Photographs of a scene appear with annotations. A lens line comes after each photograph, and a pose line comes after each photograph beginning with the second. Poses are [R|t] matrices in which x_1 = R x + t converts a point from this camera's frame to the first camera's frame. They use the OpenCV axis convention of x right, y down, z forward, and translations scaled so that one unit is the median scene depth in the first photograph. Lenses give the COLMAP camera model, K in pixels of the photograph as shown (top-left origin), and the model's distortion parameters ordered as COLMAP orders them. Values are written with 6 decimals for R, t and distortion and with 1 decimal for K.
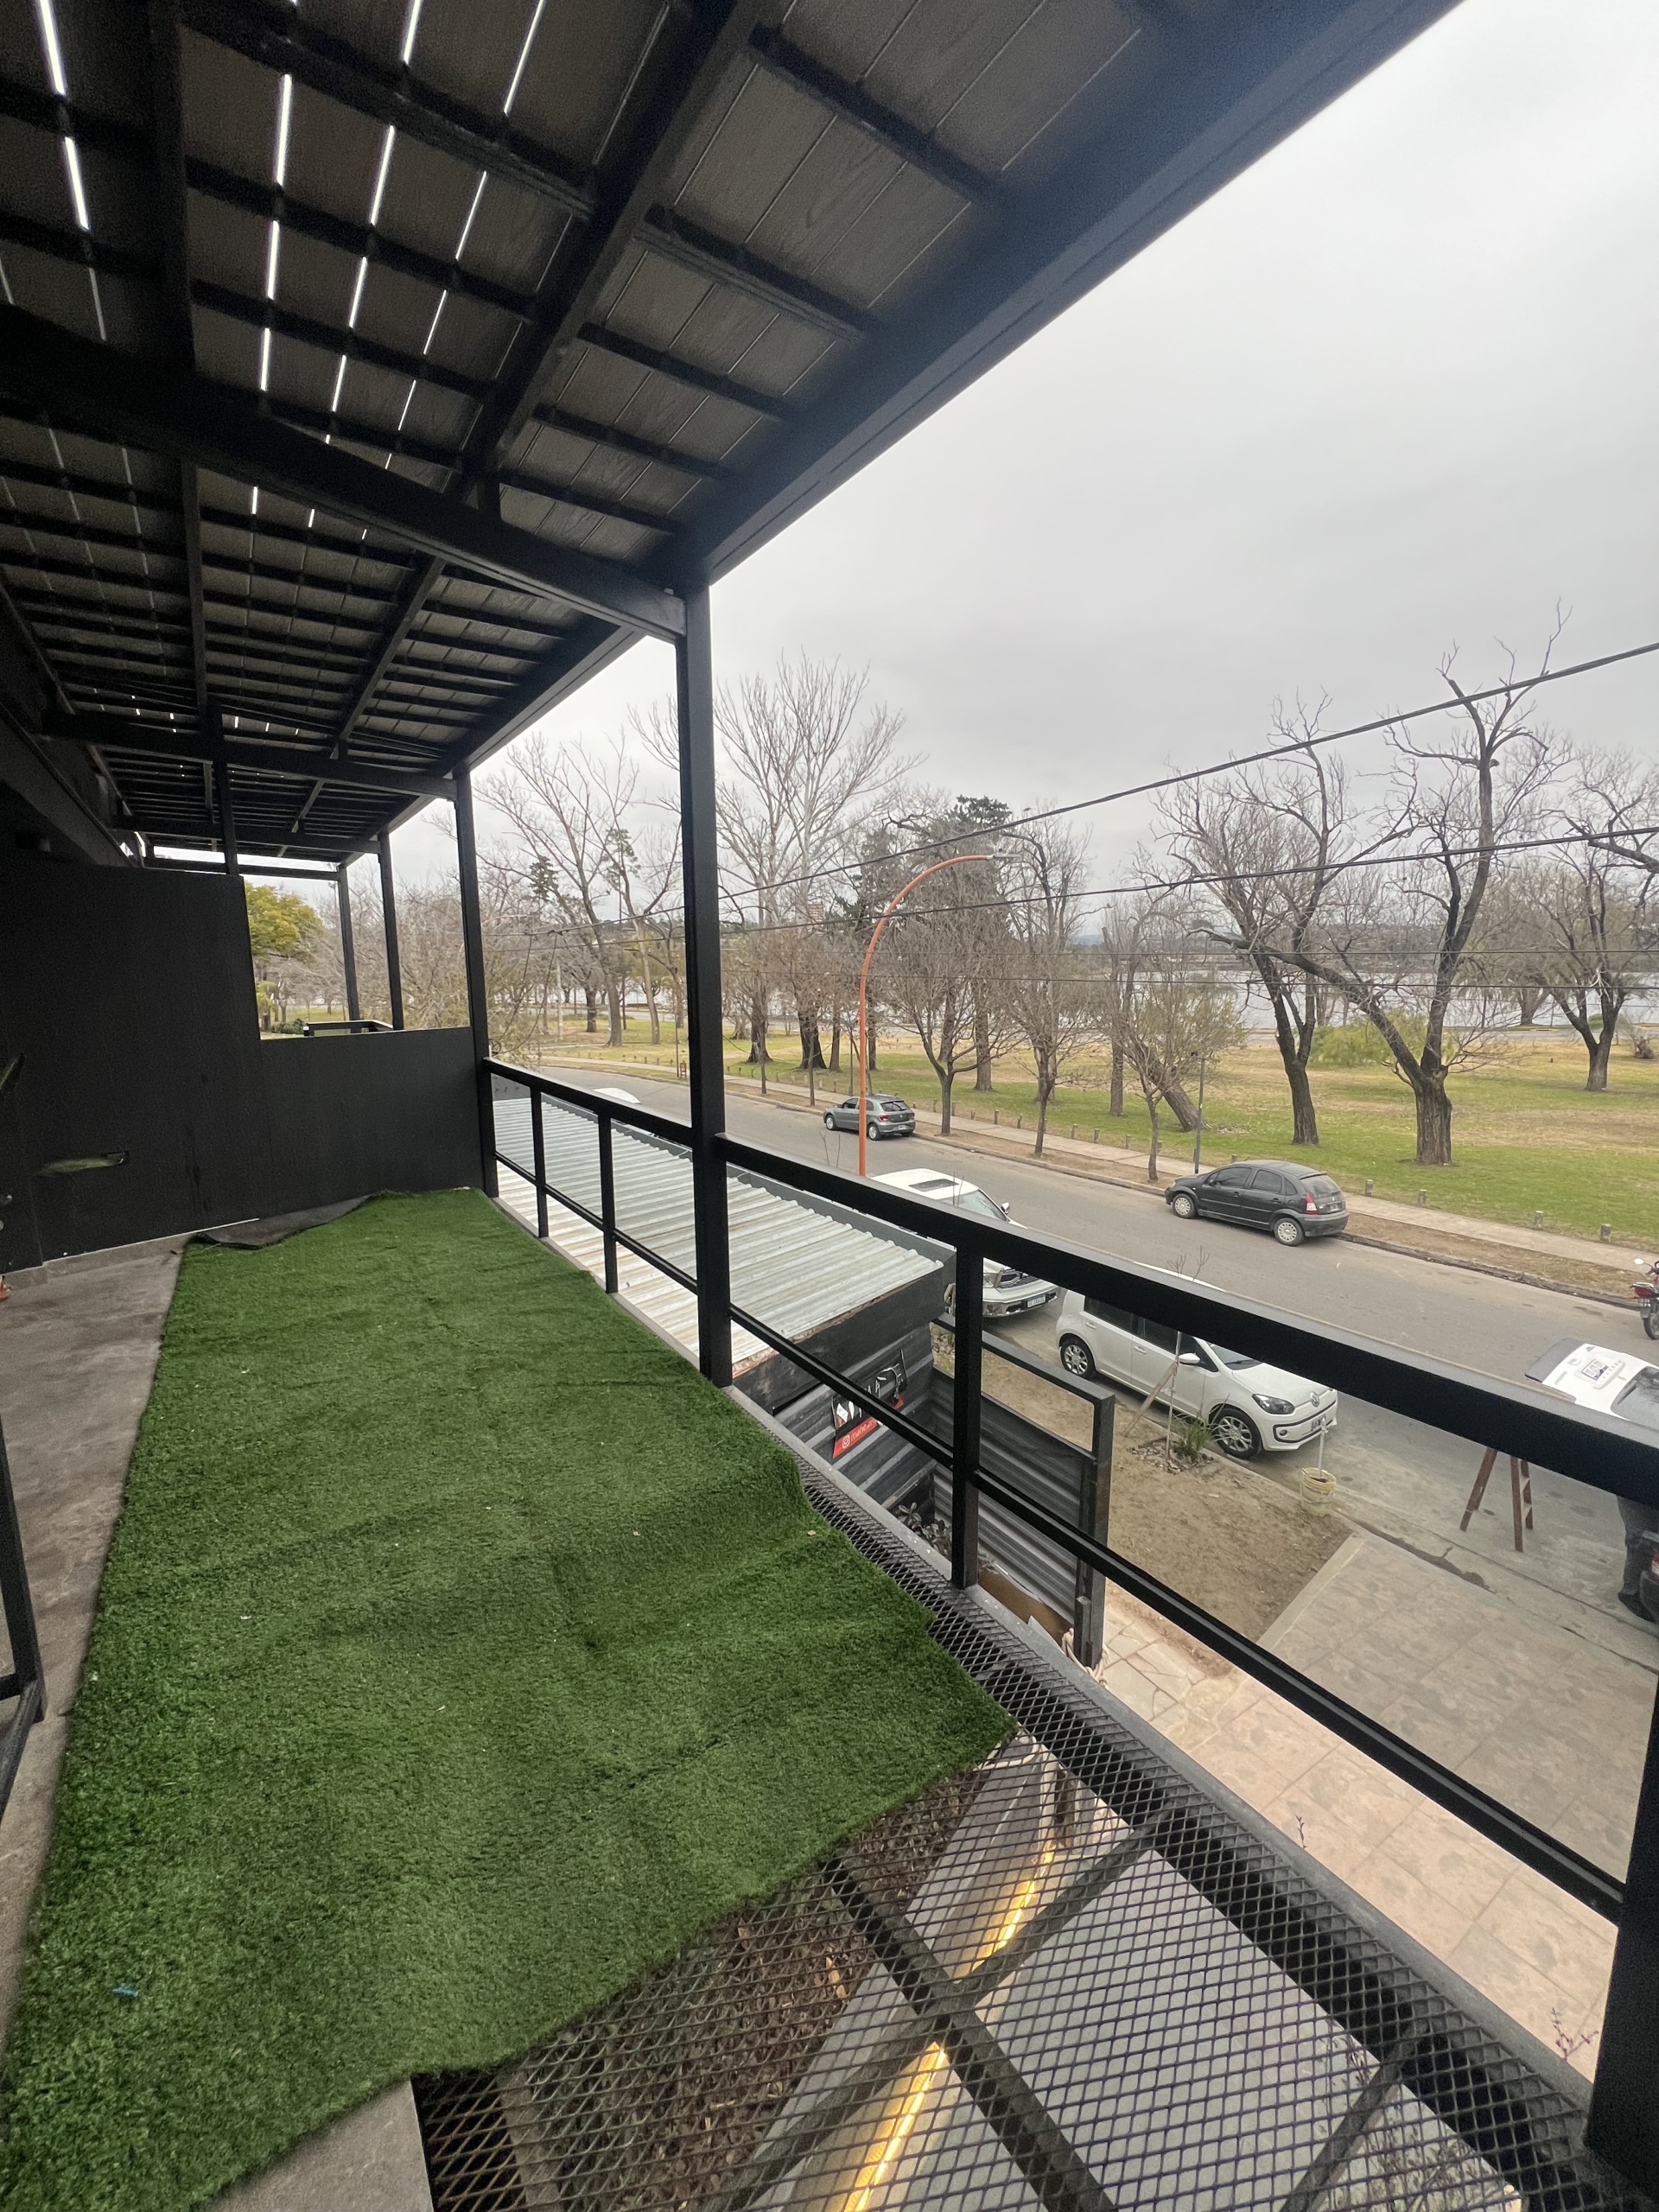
lens RADIAL K [[877.3, 0, 829.5], [0, 877.3, 1106.0], [0, 0, 1]] dist [0.000369, 0.000309]
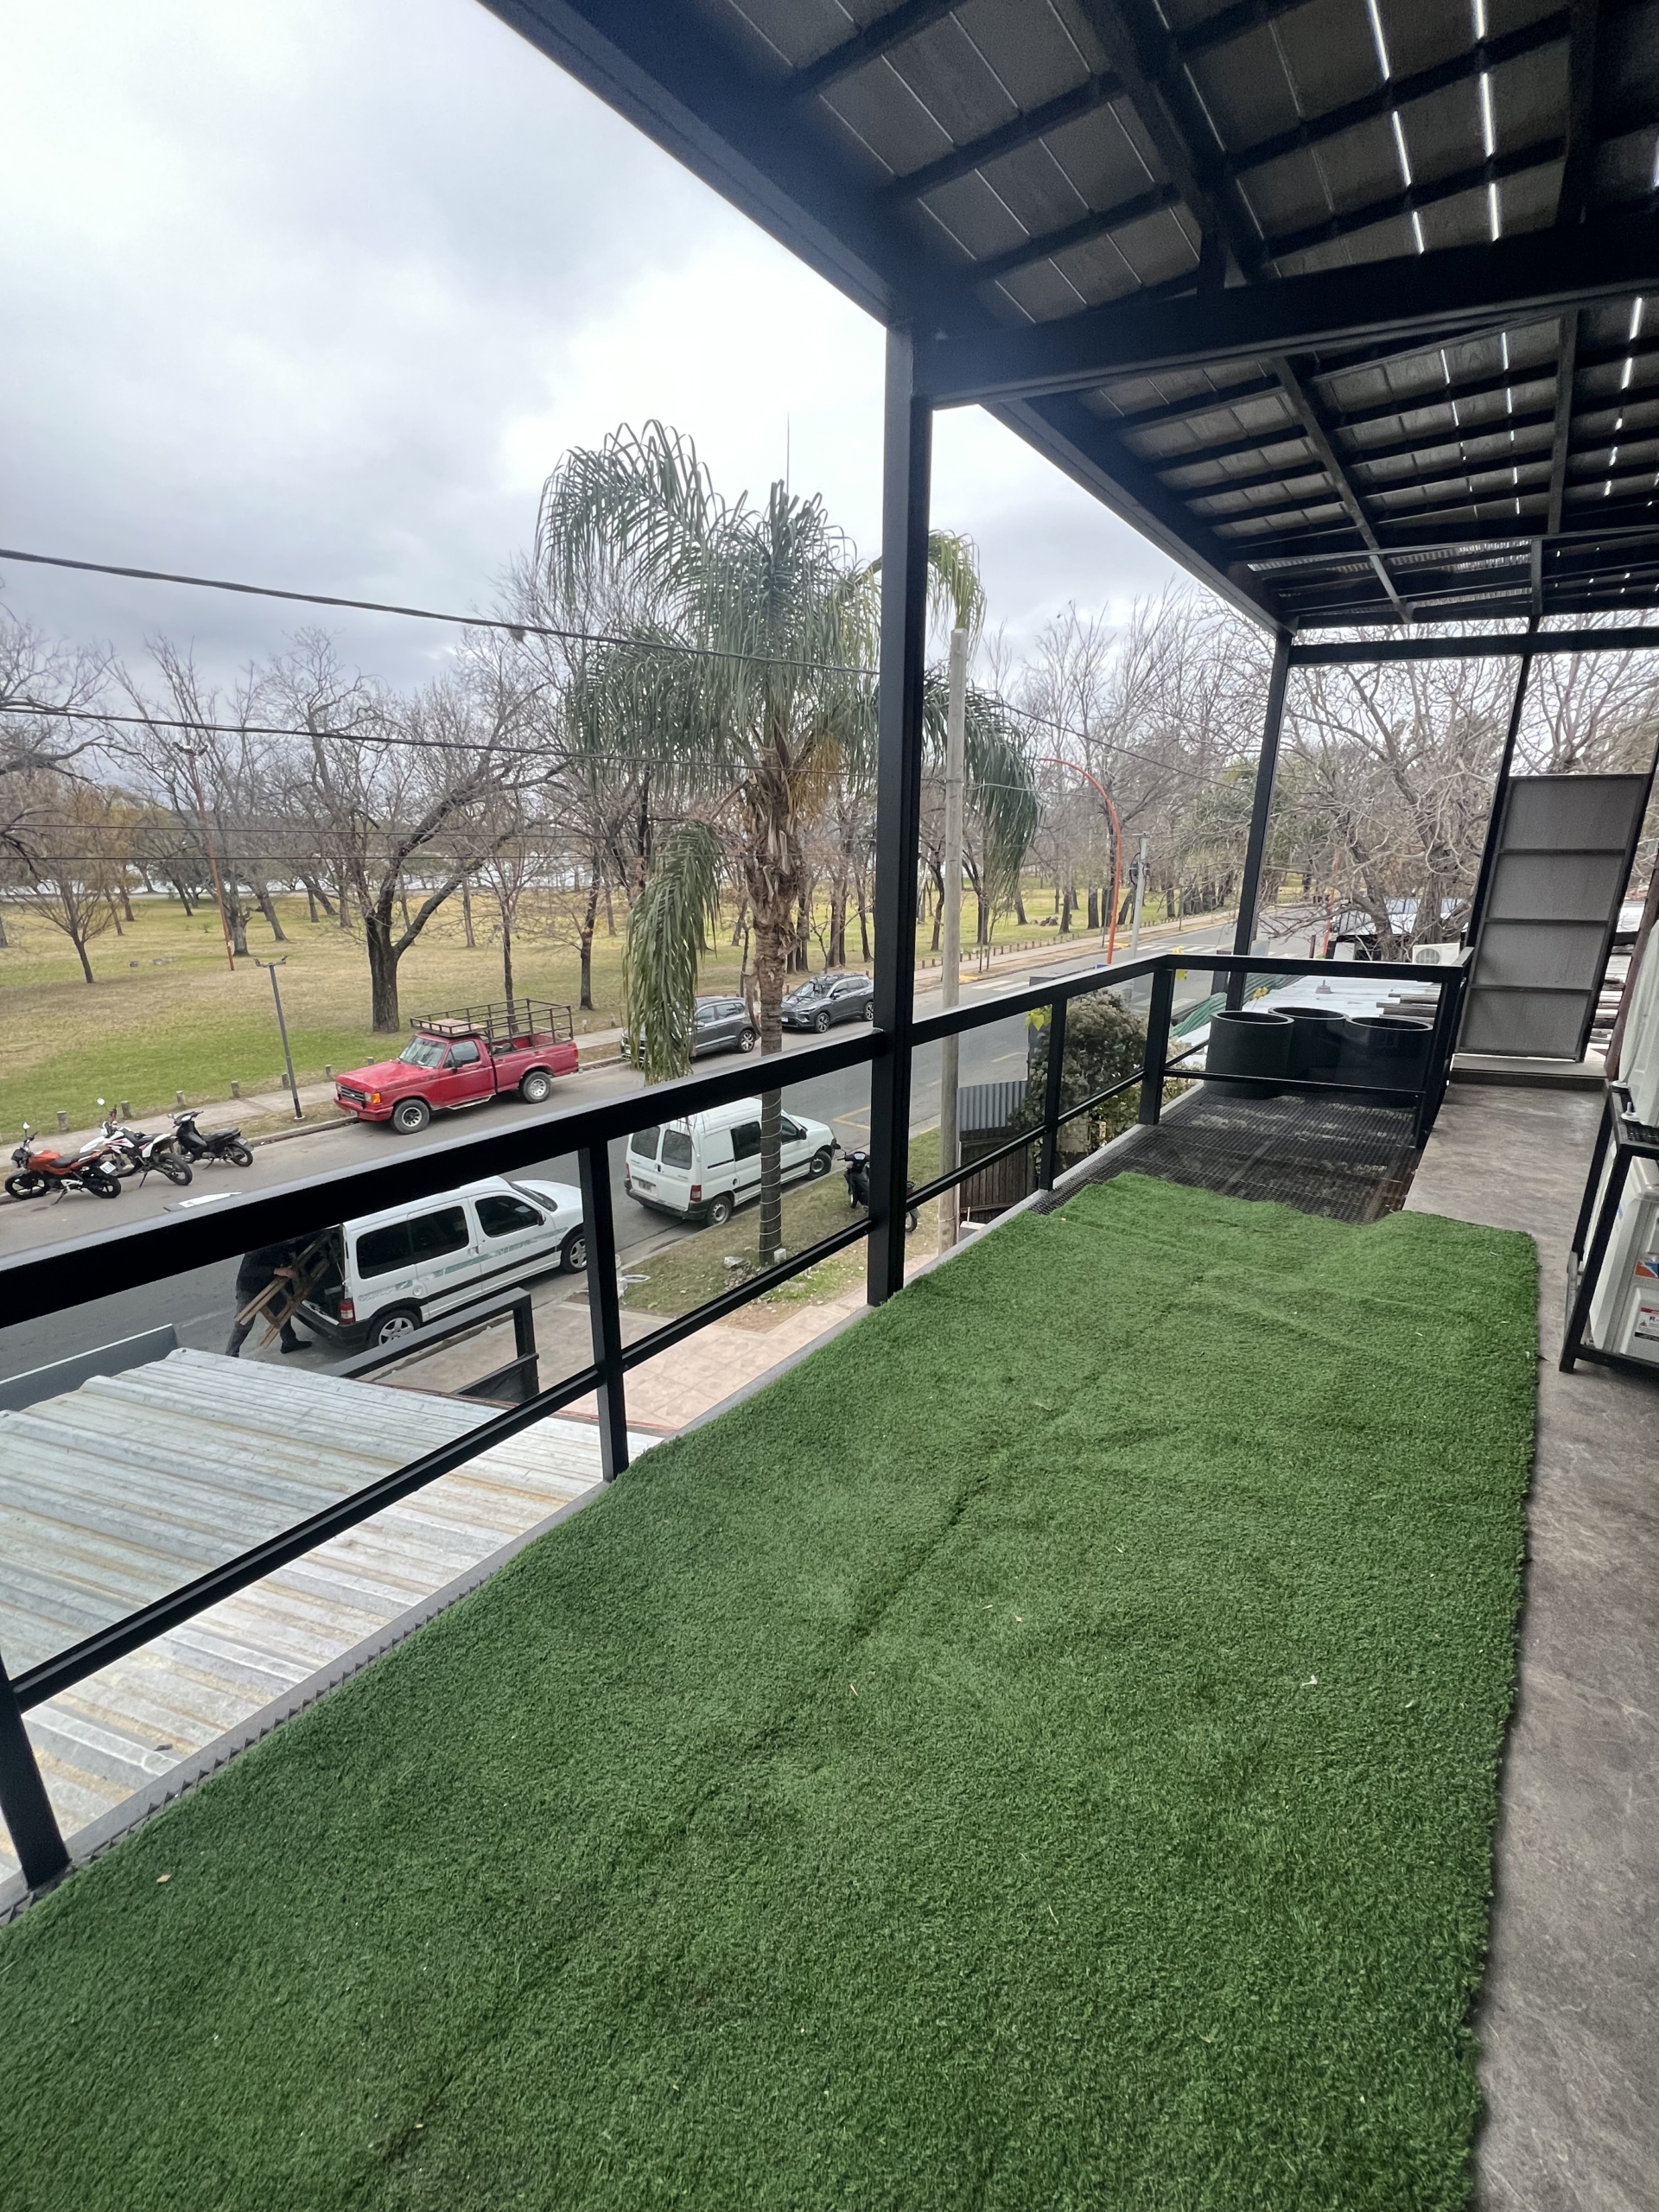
lens RADIAL K [[877.3, 0, 829.5], [0, 877.3, 1106.0], [0, 0, 1]] dist [0.000369, 0.000309]
pose [[-0.305298, -0.256825, 0.916970, -1.079575], [0.149601, 0.938051, 0.312538, -0.204246], [-0.940432, 0.232597, -0.247964, 1.475348]]
